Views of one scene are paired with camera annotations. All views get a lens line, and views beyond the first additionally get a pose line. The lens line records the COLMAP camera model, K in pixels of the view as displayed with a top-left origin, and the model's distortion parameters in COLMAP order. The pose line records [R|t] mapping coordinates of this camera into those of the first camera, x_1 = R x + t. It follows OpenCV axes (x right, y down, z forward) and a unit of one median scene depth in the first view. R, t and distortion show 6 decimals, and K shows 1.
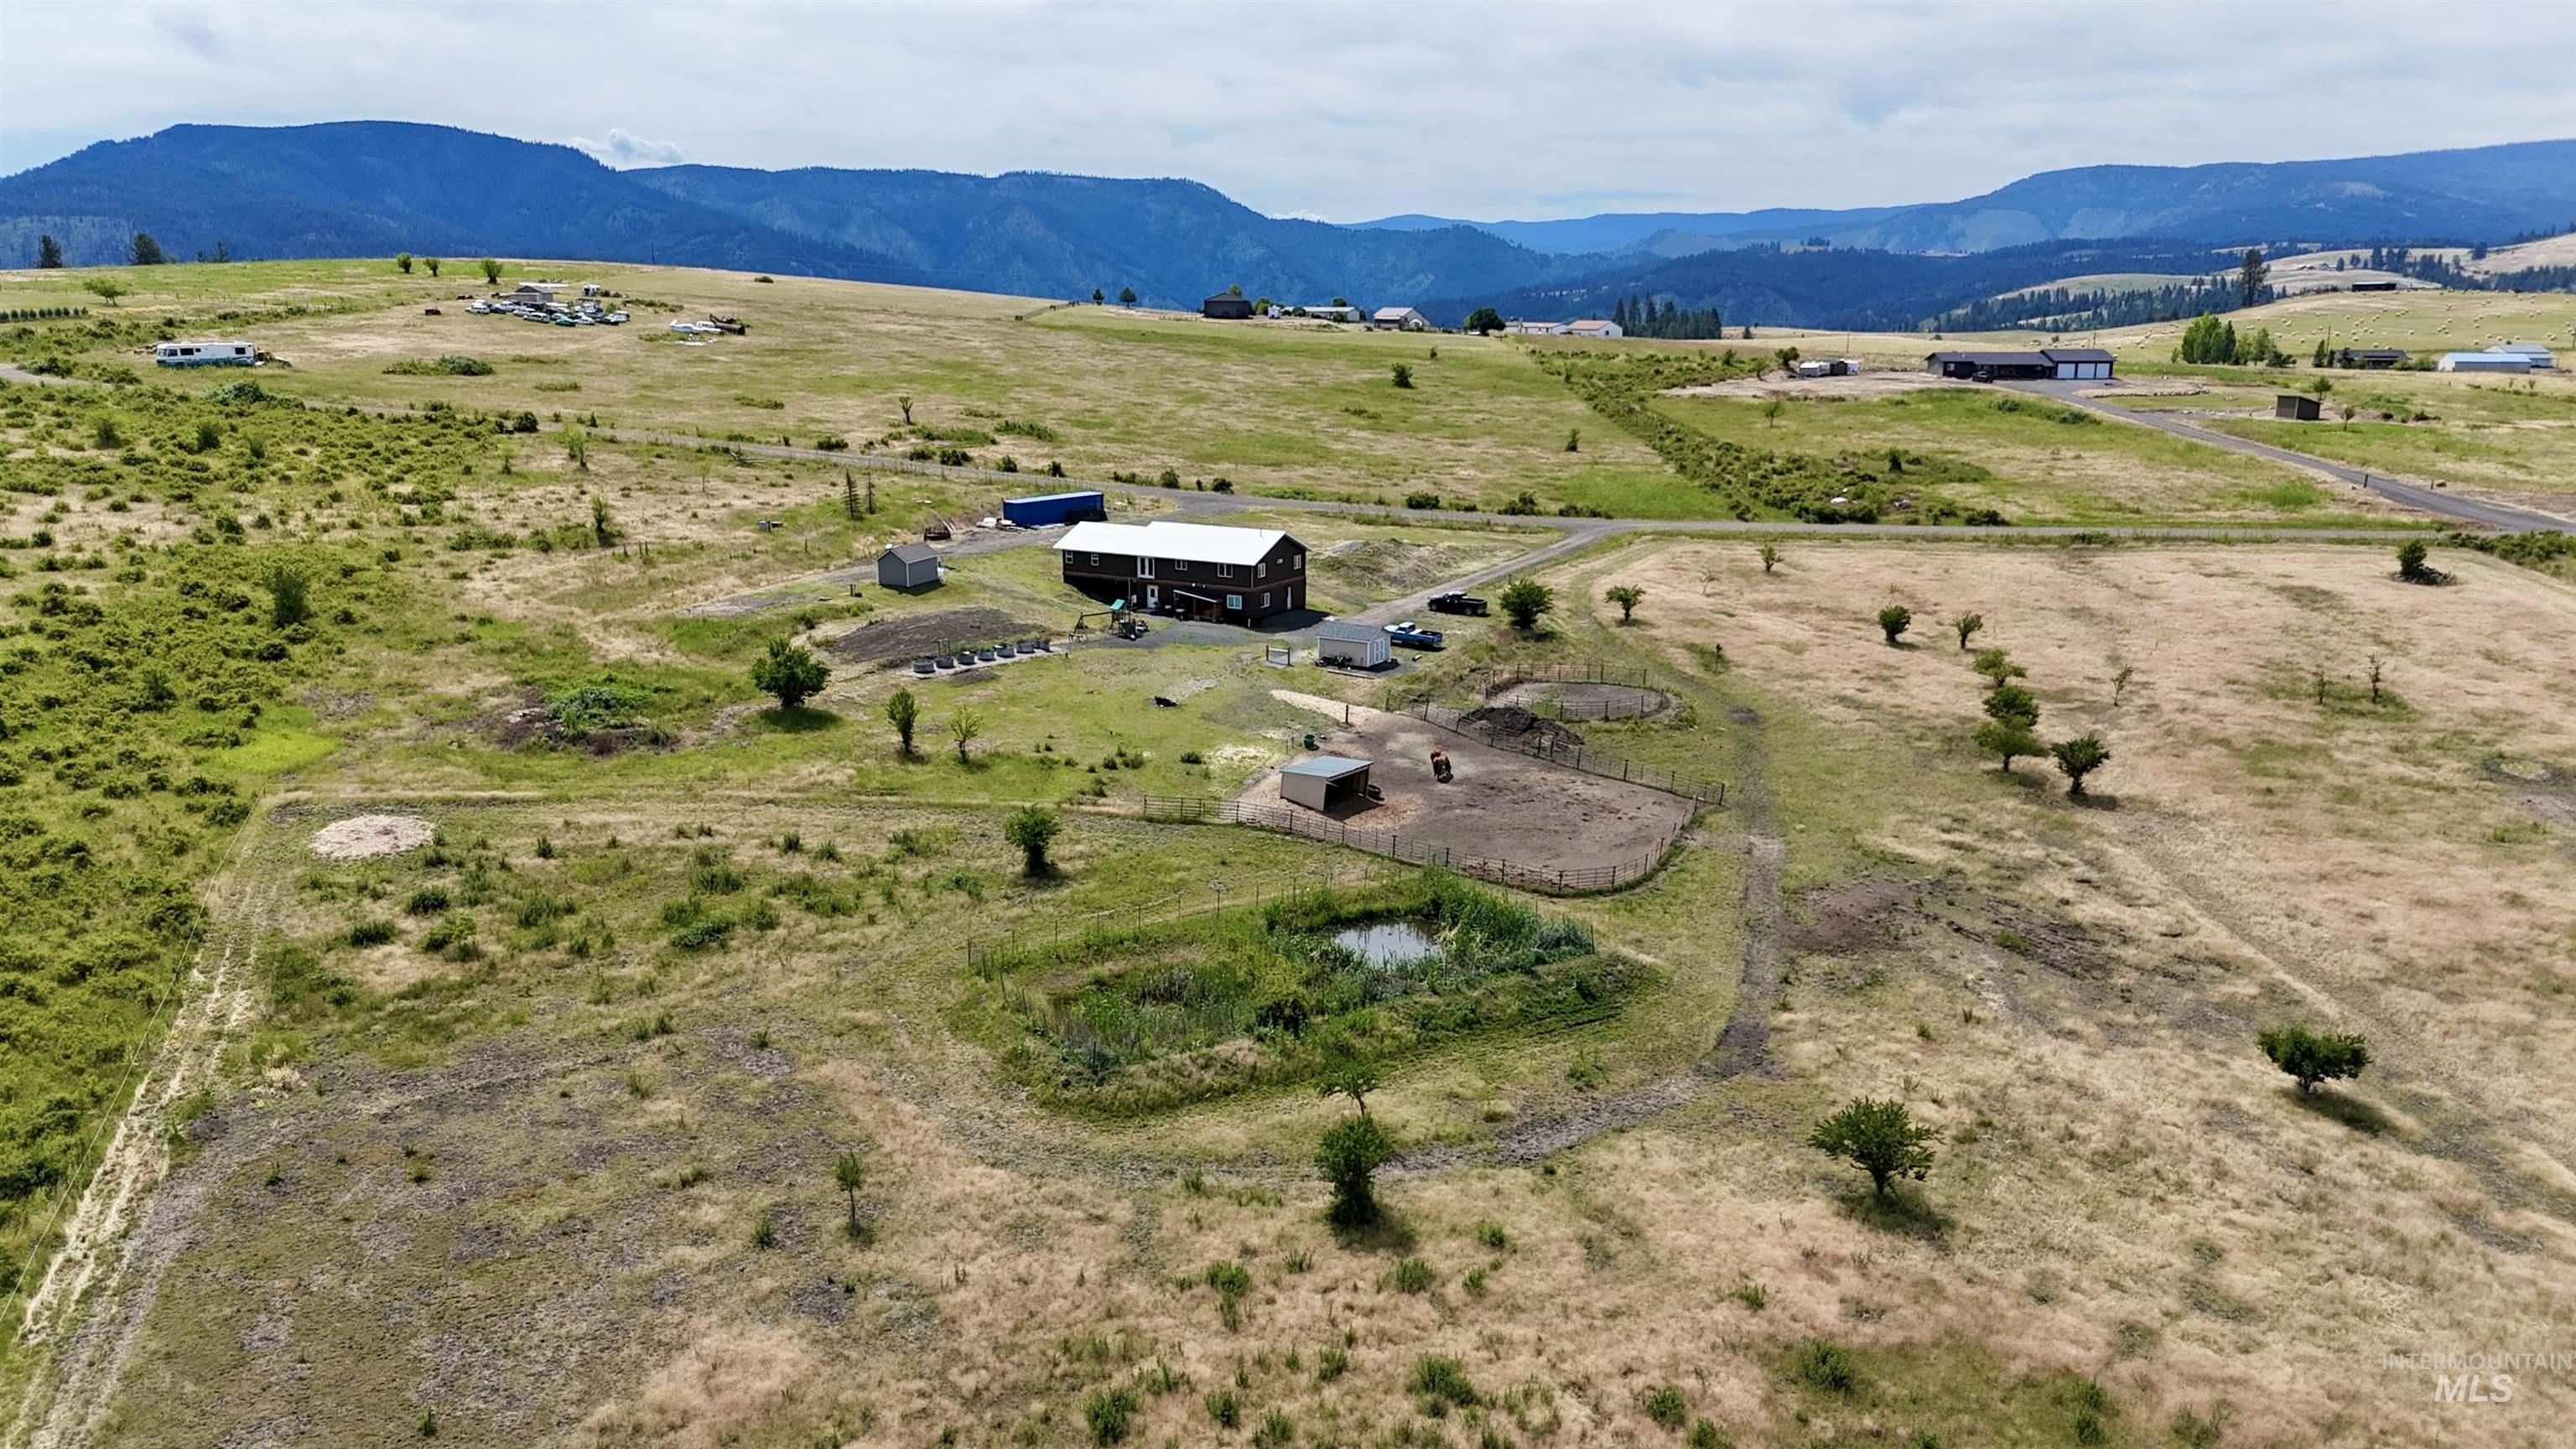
lens RADIAL K [[1901.8, 0, 1282.1], [0, 1901.8, 736.0], [0, 0, 1]] dist [0.070398, -0.069758]
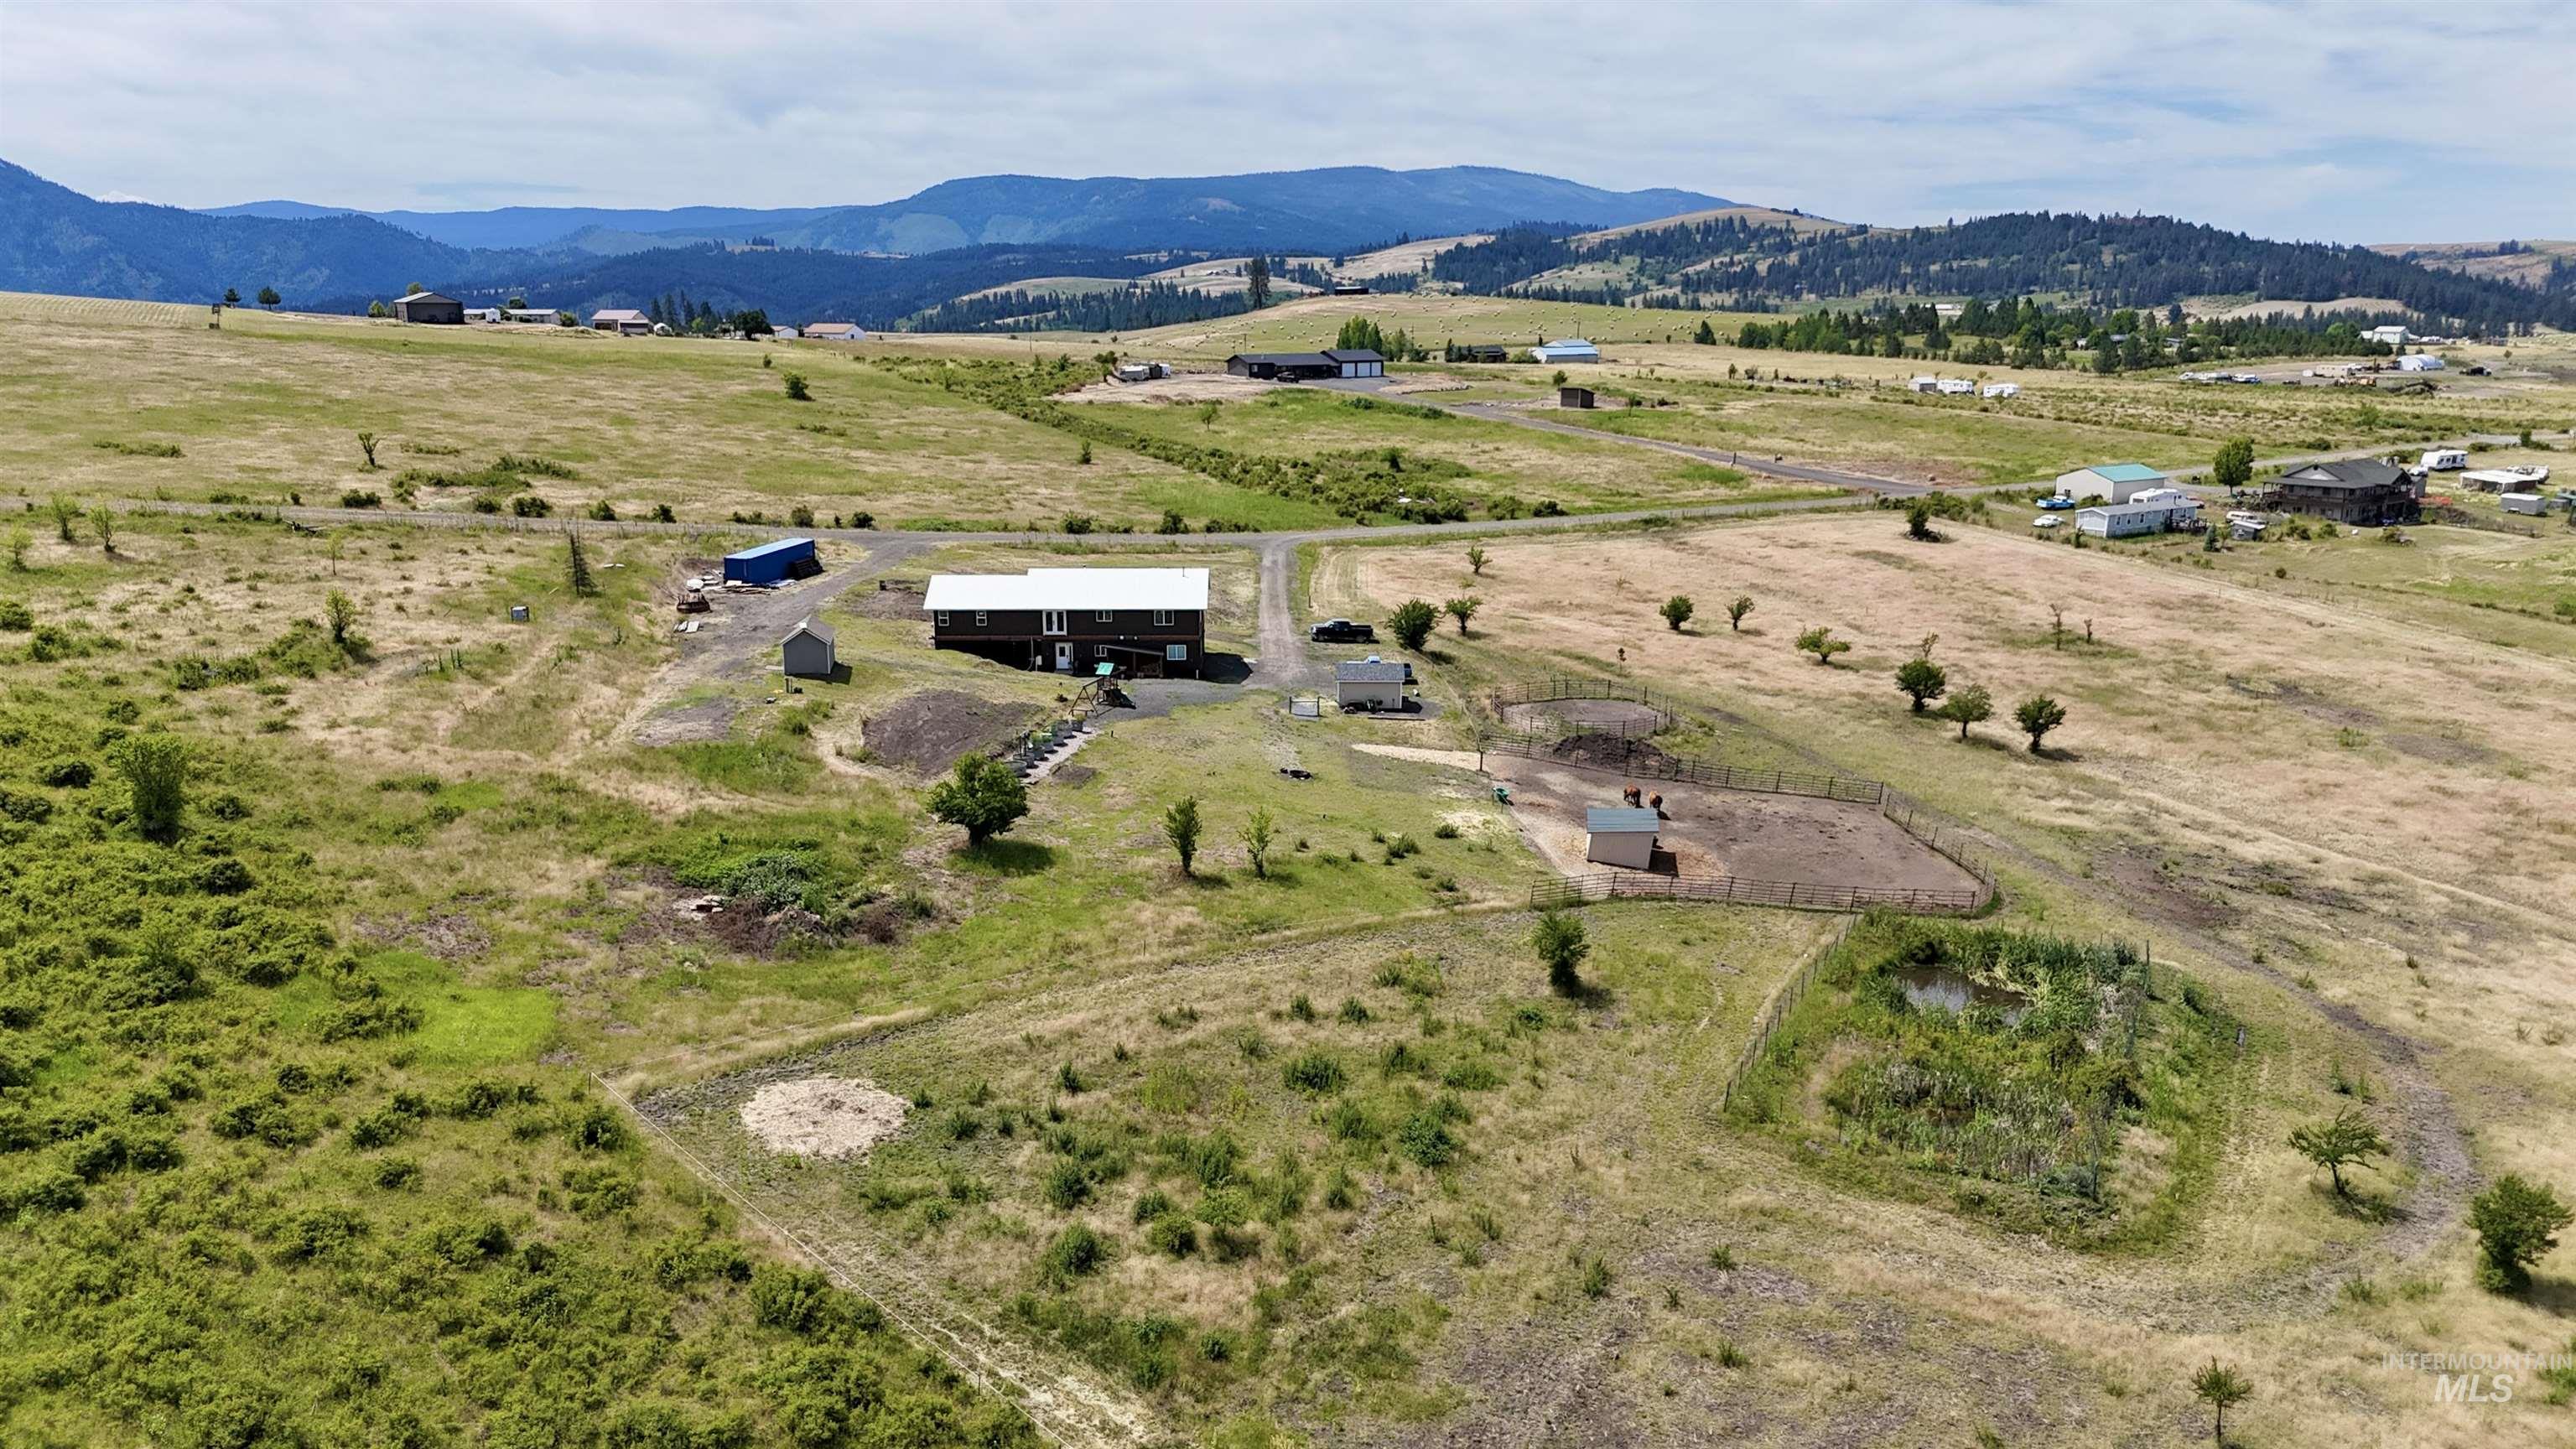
lens RADIAL K [[1901.8, 0, 1294.2], [0, 1901.8, 741.7], [0, 0, 1]] dist [0.070398, -0.069758]
pose [[0.858401, -0.120999, 0.498505, -0.349932], [0.119420, 0.992220, 0.035200, -0.044698], [-0.498886, 0.029316, 0.866172, 0.174154]]
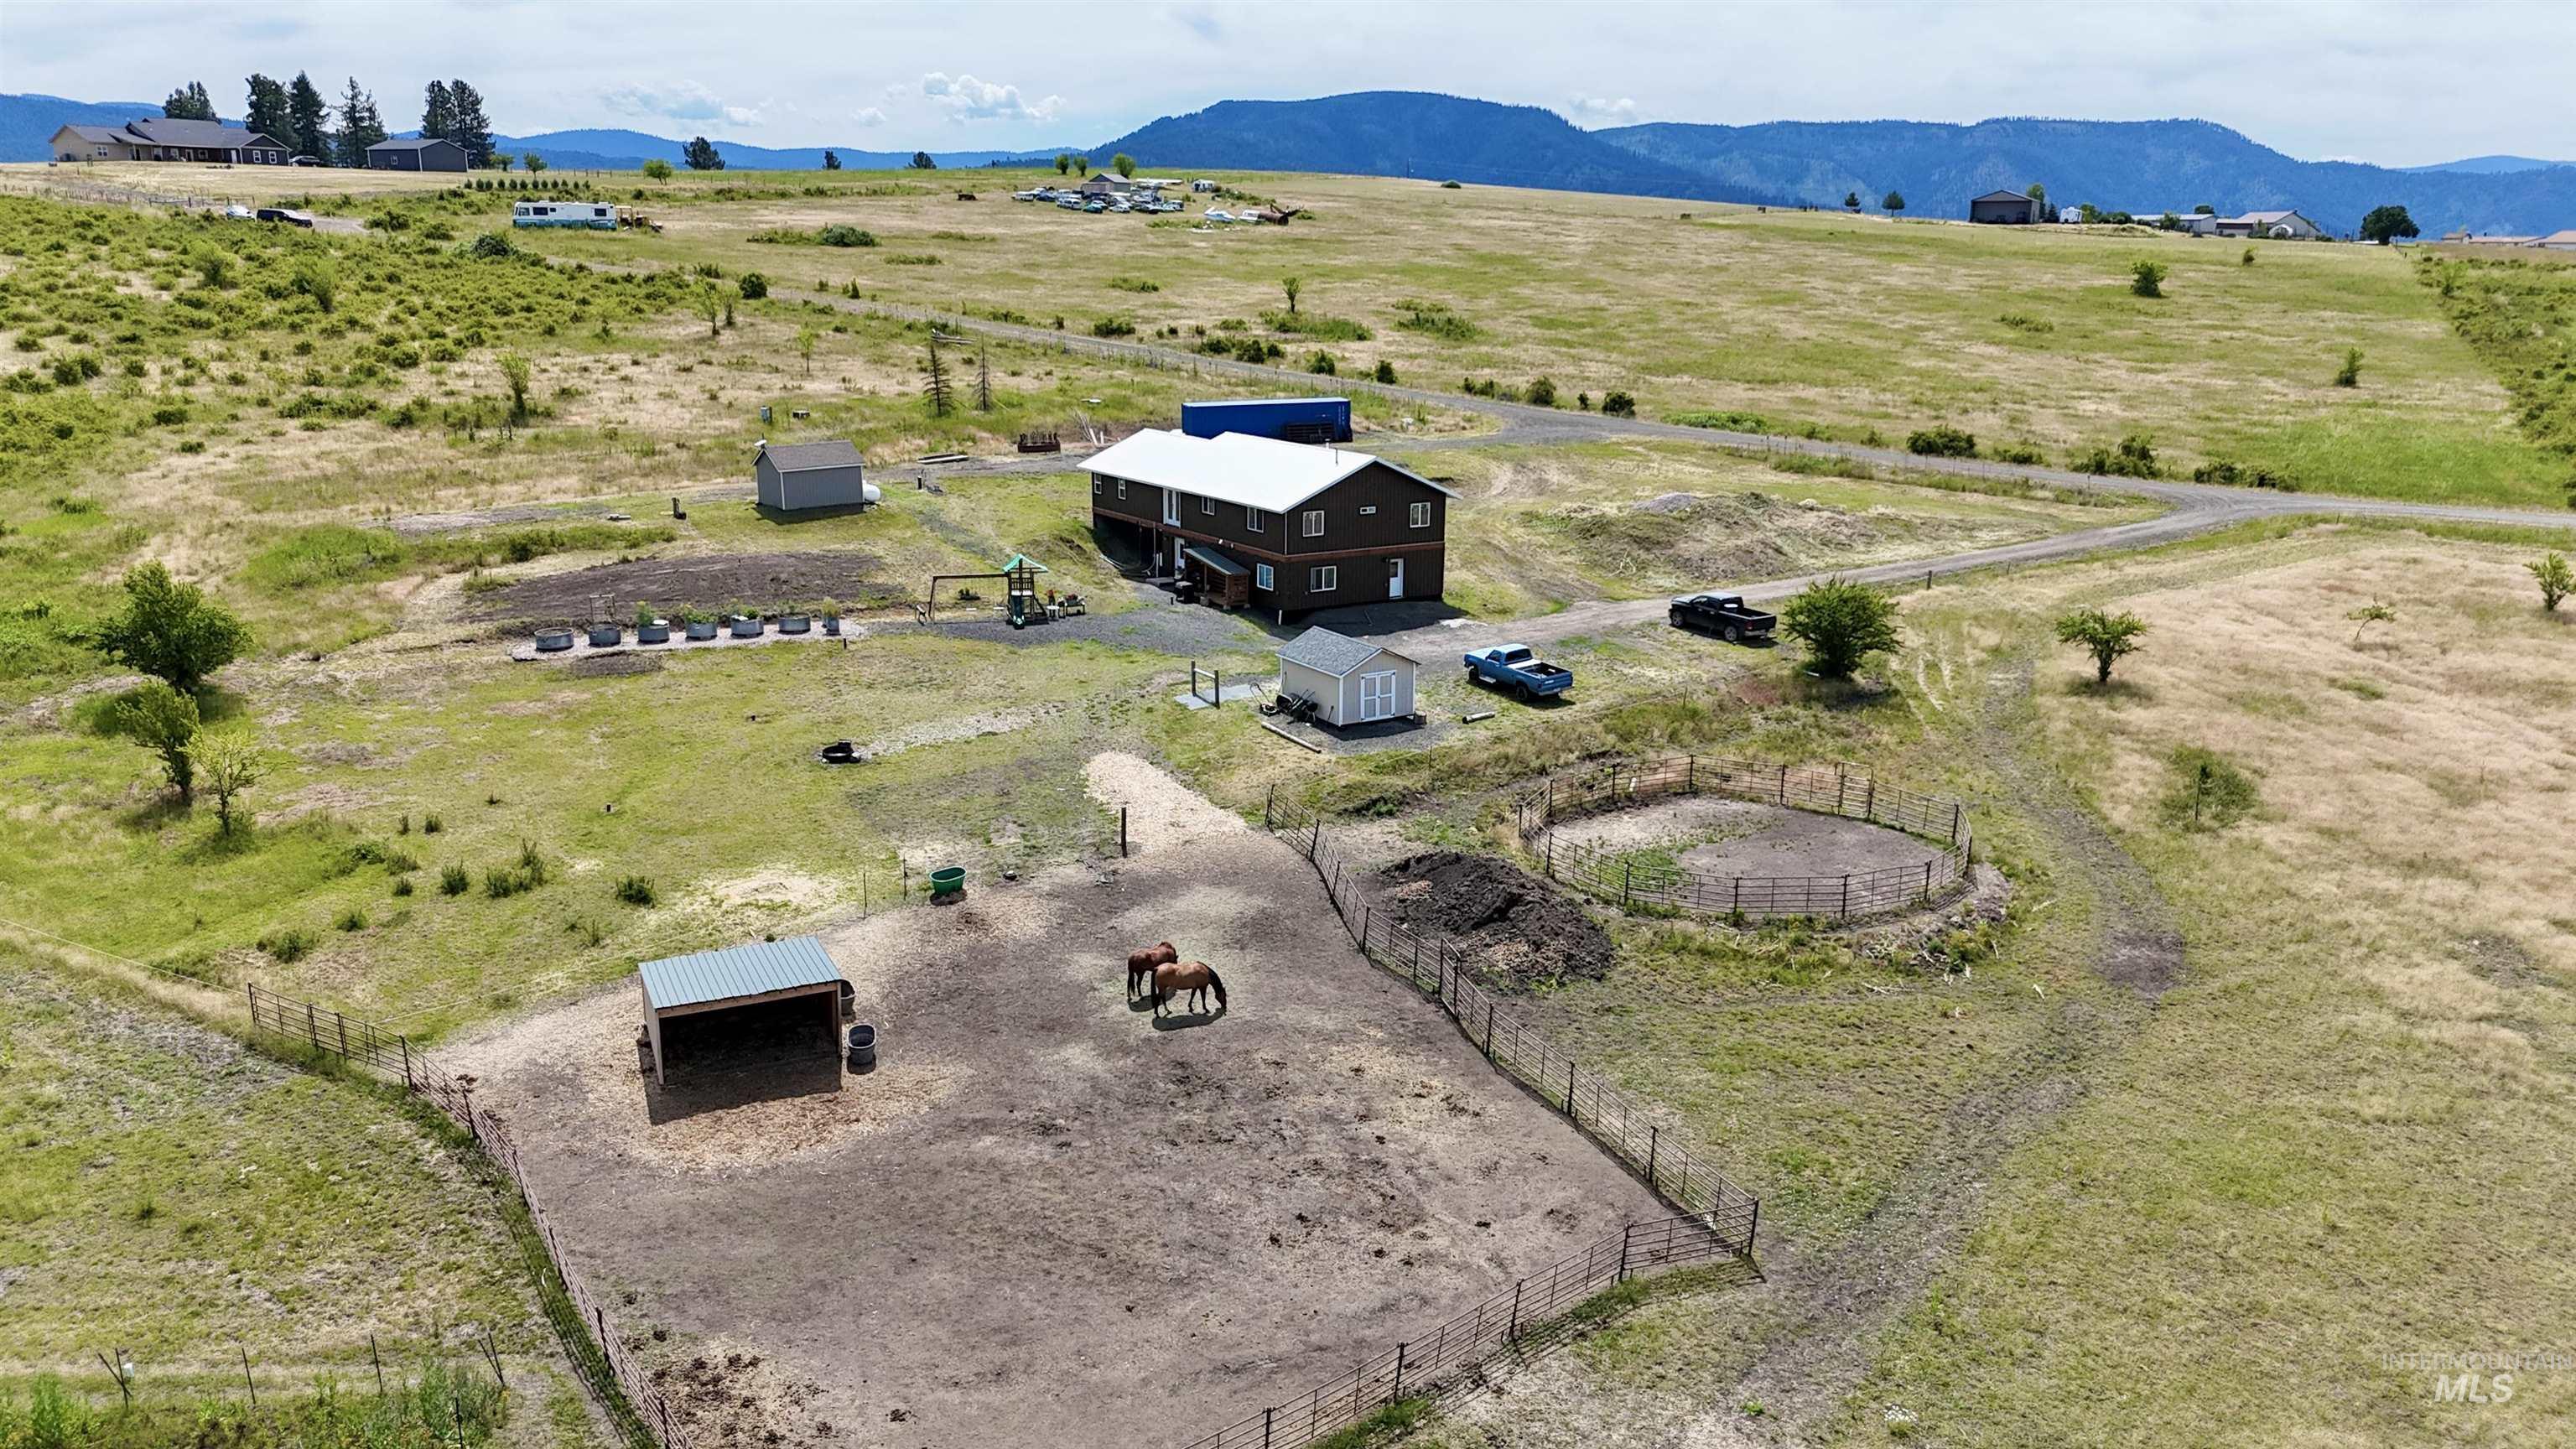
lens RADIAL K [[1901.8, 0, 1288.5], [0, 1901.8, 706.8], [0, 0, 1]] dist [0.070398, -0.069758]
pose [[0.888143, 0.112346, -0.445624, 0.193565], [-0.109735, 0.993454, 0.031754, -0.042275], [0.446274, 0.020698, 0.894657, 0.418166]]
